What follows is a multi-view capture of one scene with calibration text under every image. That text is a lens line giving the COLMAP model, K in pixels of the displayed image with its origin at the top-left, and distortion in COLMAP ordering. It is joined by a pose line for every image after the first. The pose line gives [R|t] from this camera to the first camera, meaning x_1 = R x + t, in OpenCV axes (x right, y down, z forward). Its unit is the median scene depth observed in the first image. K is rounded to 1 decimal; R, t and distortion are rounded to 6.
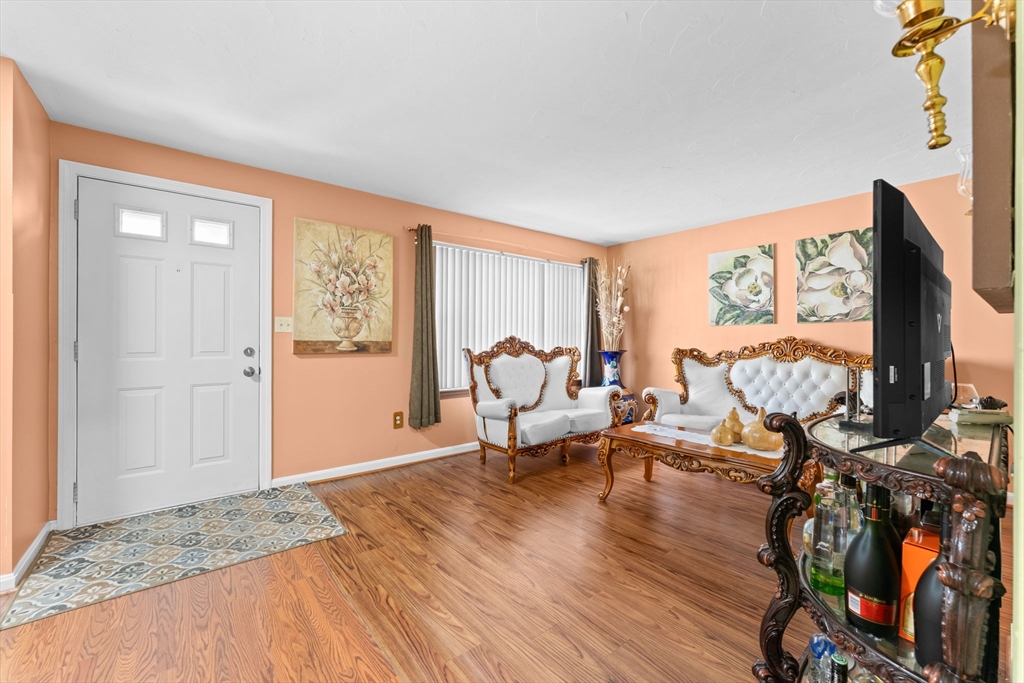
lens RADIAL K [[411.5, 0, 511.0], [0, 411.5, 338.6], [0, 0, 1]] dist [-0.001302, -0.000186]
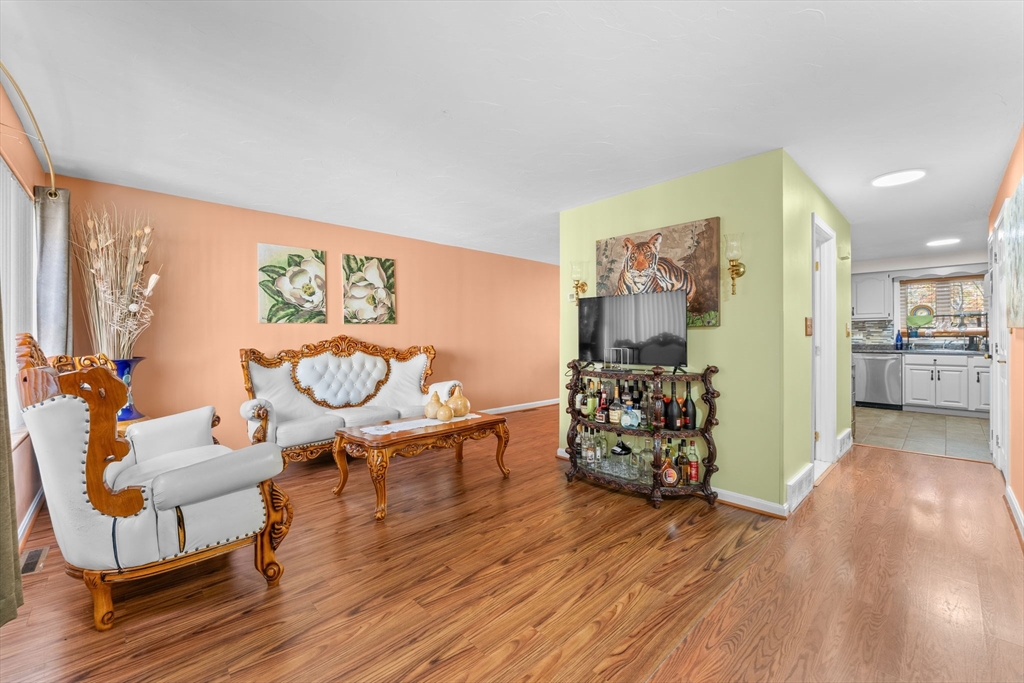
lens RADIAL K [[411.5, 0, 511.0], [0, 411.5, 338.6], [0, 0, 1]] dist [-0.001302, -0.000186]
pose [[-0.069777, -0.011974, 0.997491, -0.520737], [0.001852, 0.999925, 0.012132, -0.008216], [-0.997561, 0.002694, -0.069749, 0.596321]]
